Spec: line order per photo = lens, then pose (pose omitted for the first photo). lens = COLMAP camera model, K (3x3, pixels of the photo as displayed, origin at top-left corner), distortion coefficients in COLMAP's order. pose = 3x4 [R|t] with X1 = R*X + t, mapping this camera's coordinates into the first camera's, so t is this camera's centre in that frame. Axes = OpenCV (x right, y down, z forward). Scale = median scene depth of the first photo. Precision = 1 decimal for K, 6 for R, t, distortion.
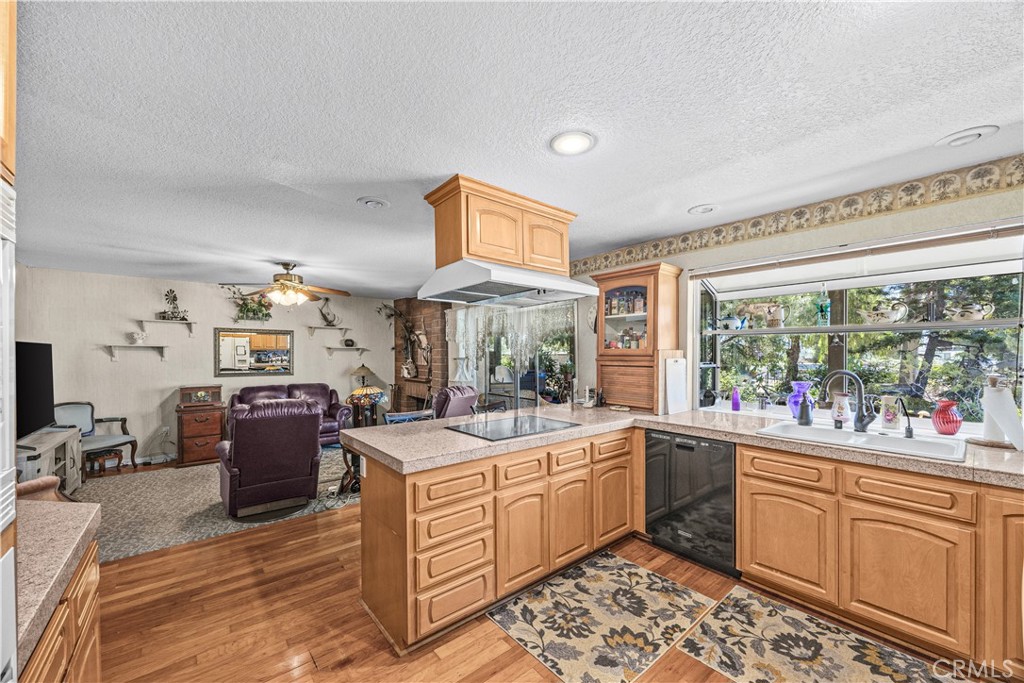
lens RADIAL K [[393.4, 0, 509.2], [0, 393.4, 355.1], [0, 0, 1]] dist [-0.000076, -0.000055]
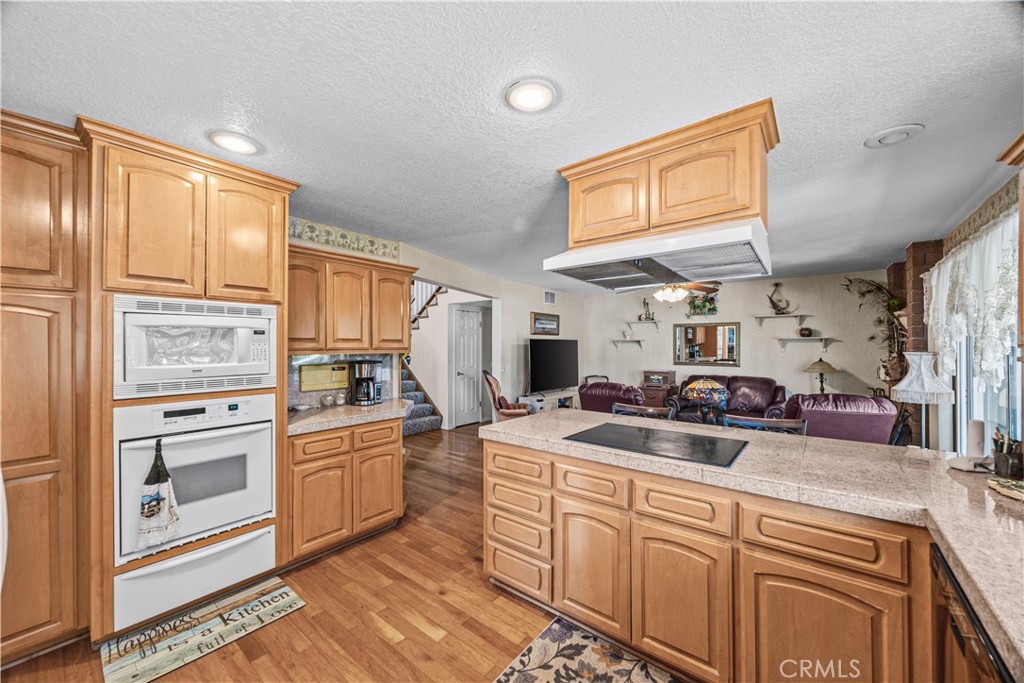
lens RADIAL K [[388.0, 0, 511.4], [0, 388.0, 344.5], [0, 0, 1]] dist [-0.001823, -0.000076]
pose [[0.202246, -0.002761, -0.979331, 0.724221], [-0.003288, 0.999988, -0.003498, -0.001511], [0.979329, 0.003928, 0.202235, 0.598466]]
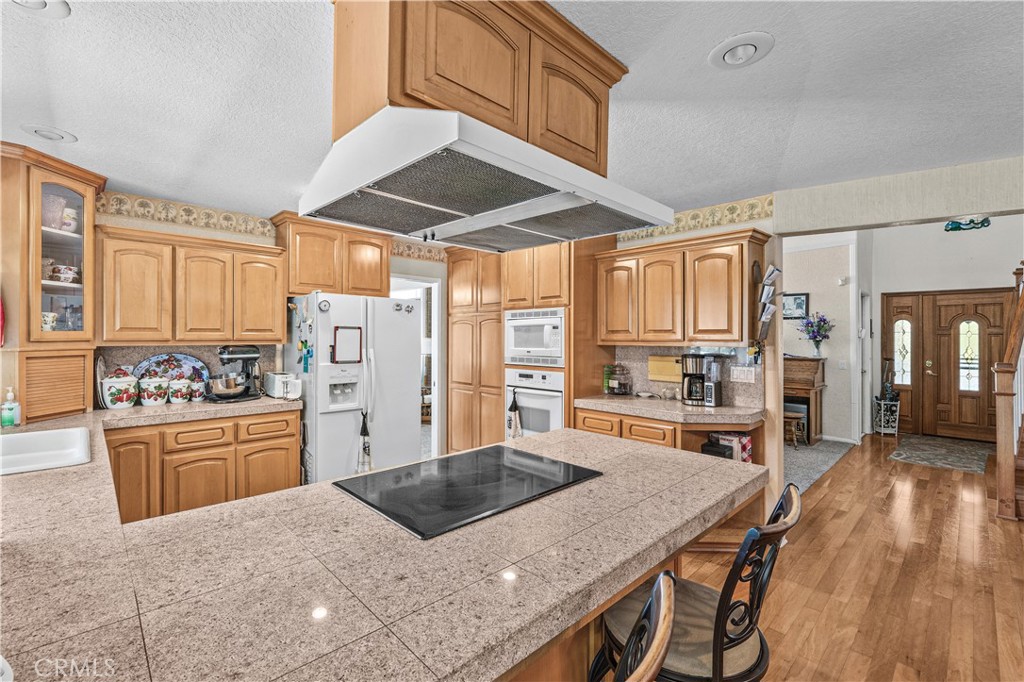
lens RADIAL K [[445.0, 0, 490.3], [0, 445.0, 336.2], [0, 0, 1]] dist [-0.002268, 0.000190]
pose [[-0.998660, -0.001372, -0.051736, 0.032379], [-0.001478, 0.999997, 0.001994, -0.005028], [0.051733, 0.002067, -0.998659, 1.630037]]
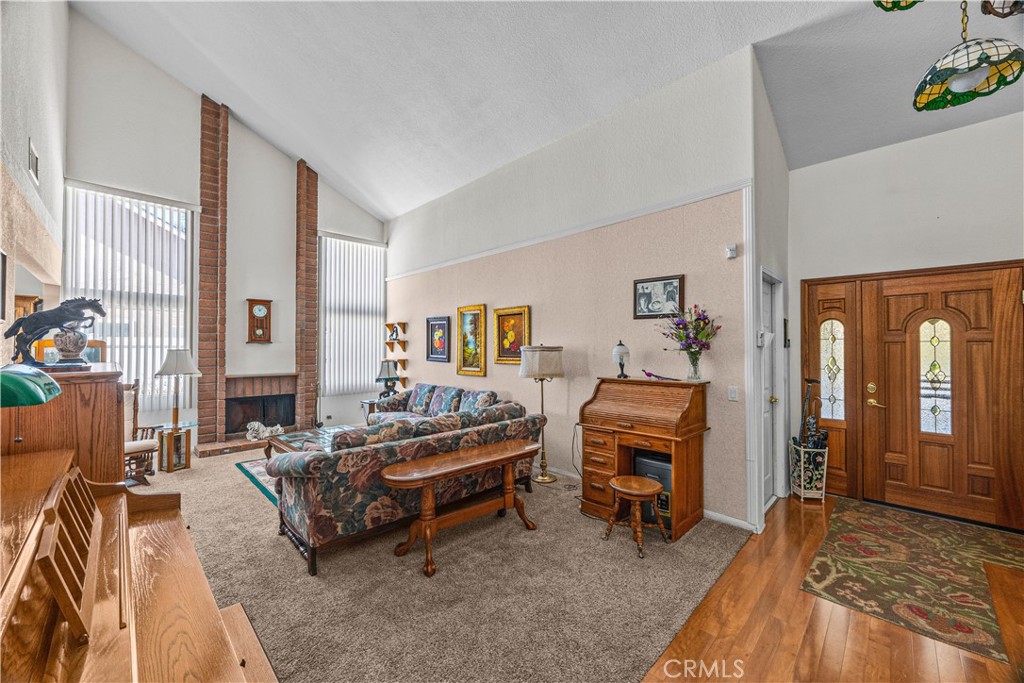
lens RADIAL K [[388.0, 0, 511.4], [0, 388.0, 344.5], [0, 0, 1]] dist [-0.001823, -0.000076]
pose [[-0.995175, 0.000246, -0.098117, -1.169362], [0.000707, 0.999989, -0.004666, 0.001083], [0.098114, -0.004713, -0.995164, 0.490603]]
